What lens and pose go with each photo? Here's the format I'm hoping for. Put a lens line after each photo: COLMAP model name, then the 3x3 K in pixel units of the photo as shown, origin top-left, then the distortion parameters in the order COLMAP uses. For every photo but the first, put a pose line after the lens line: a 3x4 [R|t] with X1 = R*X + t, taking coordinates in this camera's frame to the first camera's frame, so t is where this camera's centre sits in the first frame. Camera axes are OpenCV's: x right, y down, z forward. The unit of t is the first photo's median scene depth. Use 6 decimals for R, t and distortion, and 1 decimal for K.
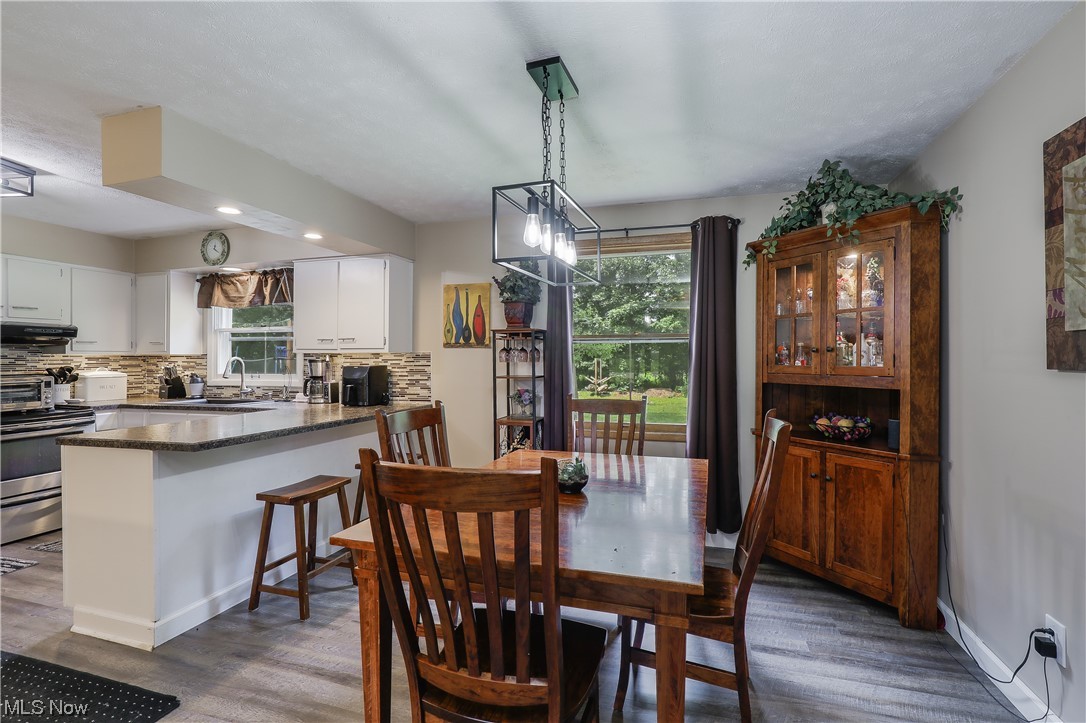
lens RADIAL K [[502.3, 0, 545.9], [0, 502.3, 357.7], [0, 0, 1]] dist [-0.001448, -0.000042]
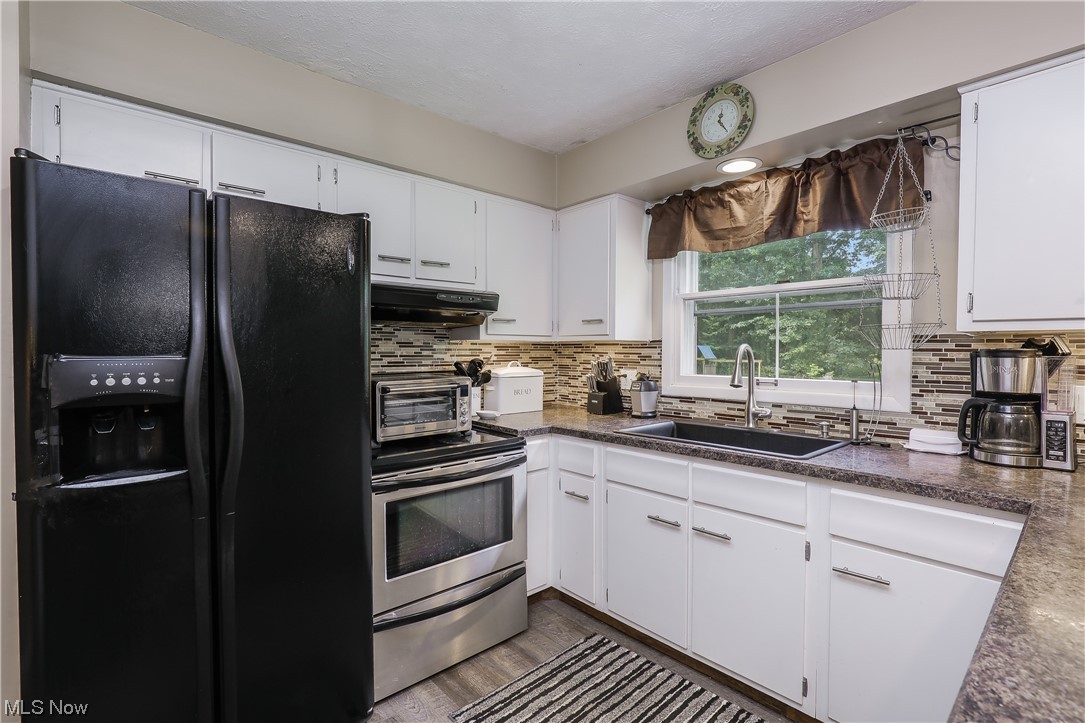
lens RADIAL K [[501.2, 0, 545.9], [0, 501.2, 358.5], [0, 0, 1]] dist [-0.021038, 0.000429]
pose [[0.862587, 0.010404, -0.505801, -0.561690], [-0.001813, 0.999846, 0.017474, 0.004822], [0.505905, -0.014156, 0.862473, 0.497269]]
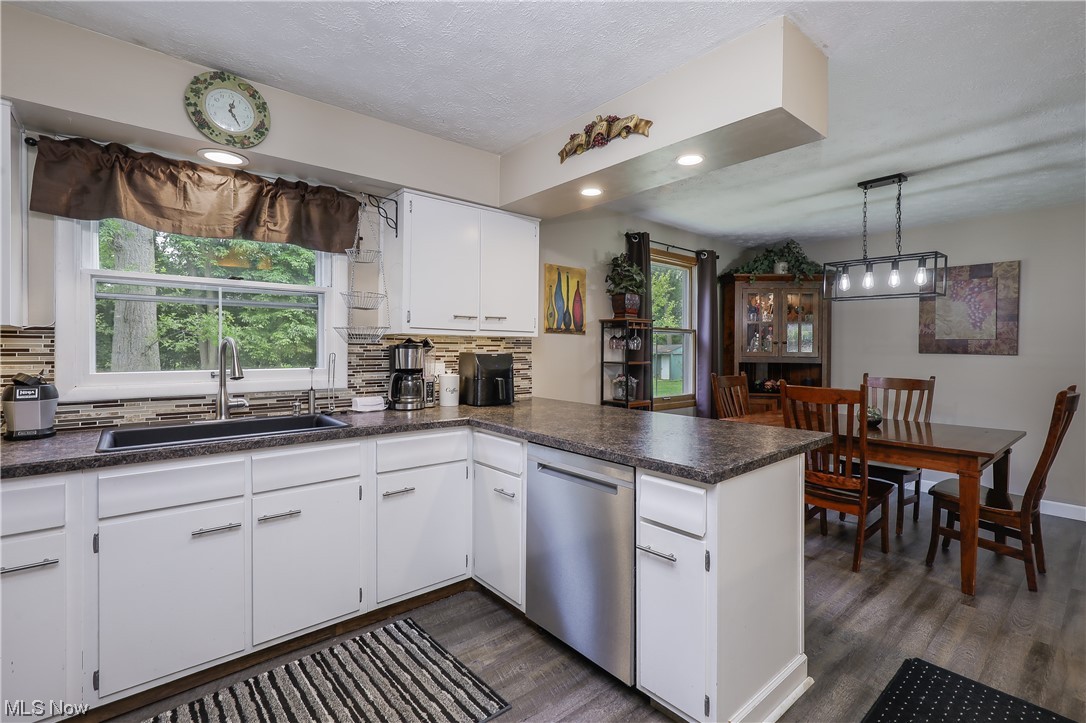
lens RADIAL K [[503.0, 0, 549.8], [0, 503.0, 351.2], [0, 0, 1]] dist [0.001362, 0.001296]
pose [[0.522374, -0.000986, 0.852716, -0.915665], [-0.010911, 0.999910, 0.007840, 0.005698], [-0.852647, -0.013399, 0.522316, 0.486892]]
